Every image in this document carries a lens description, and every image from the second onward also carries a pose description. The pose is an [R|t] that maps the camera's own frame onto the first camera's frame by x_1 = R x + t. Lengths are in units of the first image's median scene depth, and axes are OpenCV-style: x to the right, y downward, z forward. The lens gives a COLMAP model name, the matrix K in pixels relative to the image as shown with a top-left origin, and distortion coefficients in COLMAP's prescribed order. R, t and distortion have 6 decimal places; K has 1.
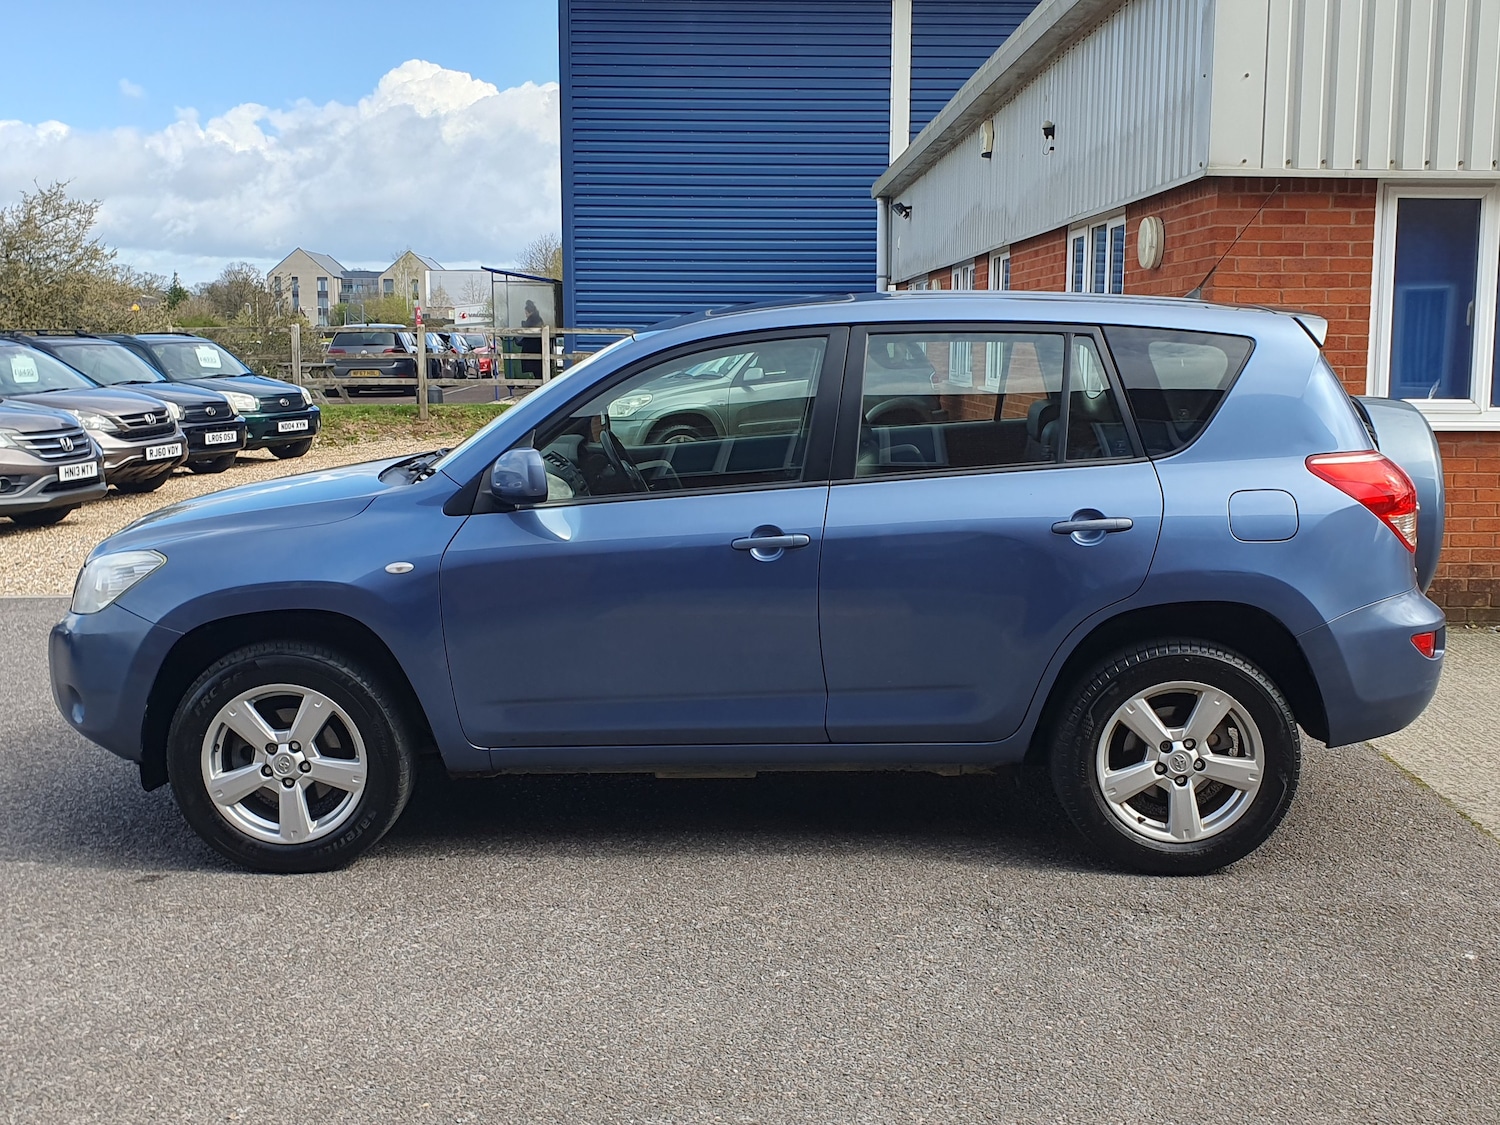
lens RADIAL K [[1679.0, 0, 738.8], [0, 1679.0, 559.5], [0, 0, 1]] dist [0.083341, -0.216404]
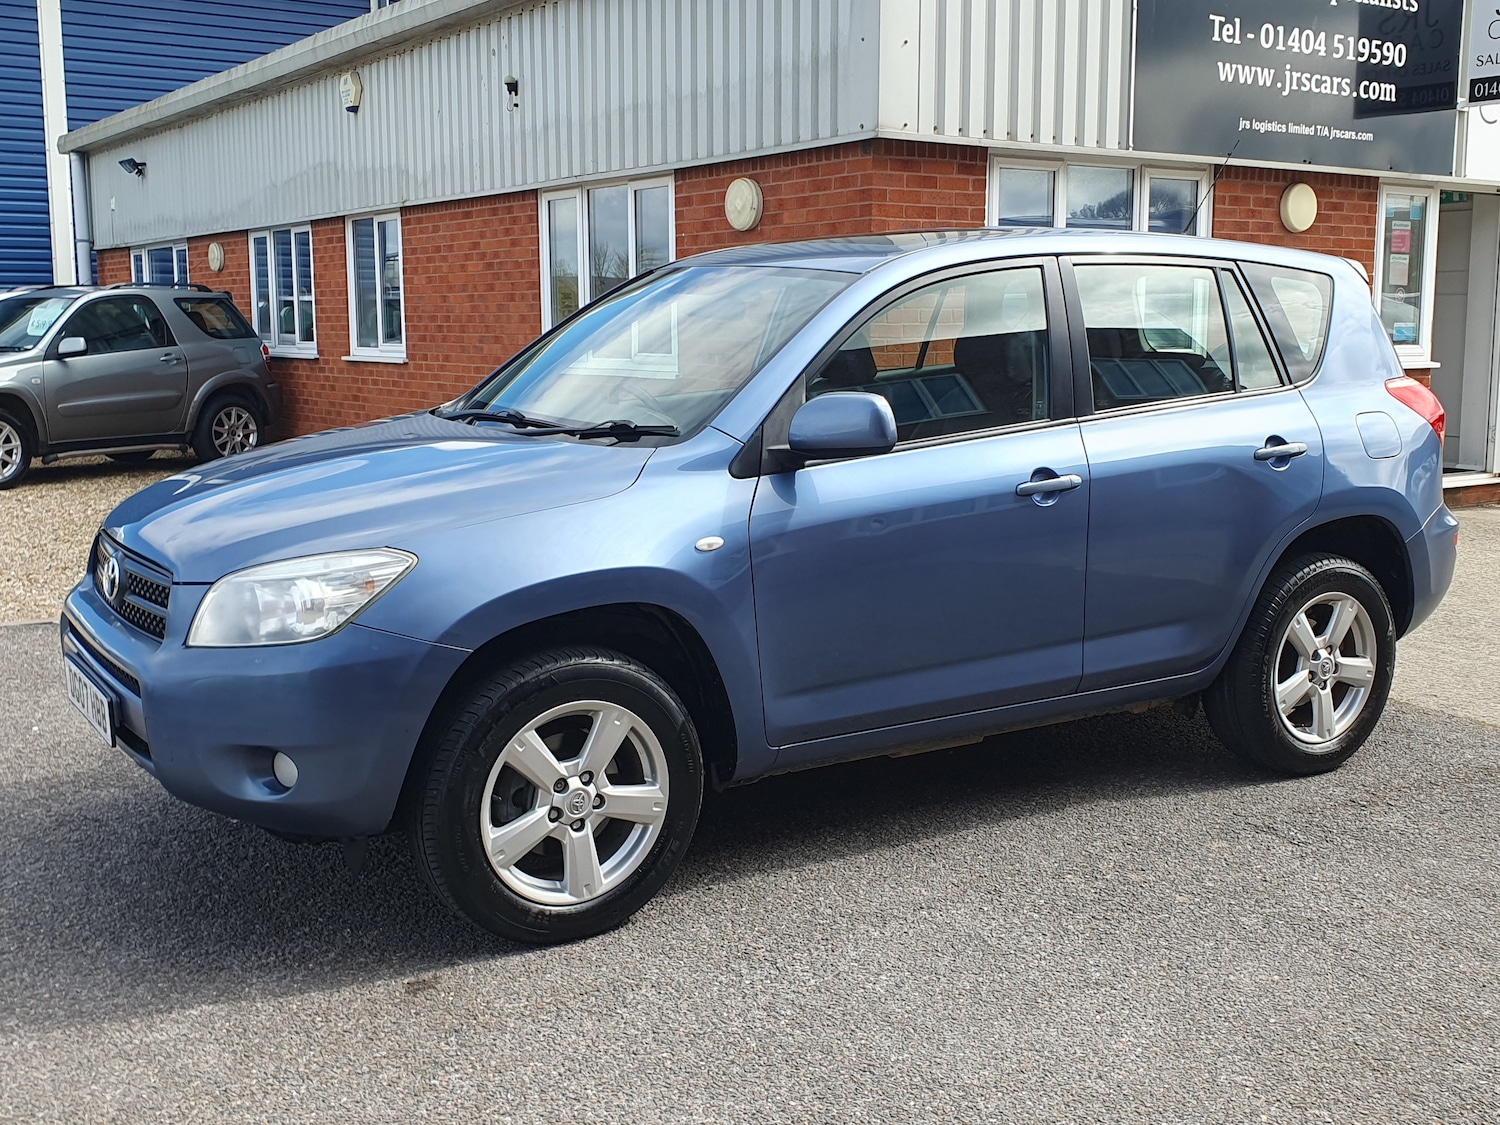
lens RADIAL K [[1679.0, 0, 738.8], [0, 1679.0, 559.5], [0, 0, 1]] dist [0.083341, -0.216404]
pose [[0.826687, -0.078194, 0.557203, -0.628471], [0.073888, 0.996807, 0.030263, -0.009169], [-0.557790, 0.016153, 0.829825, 0.306297]]
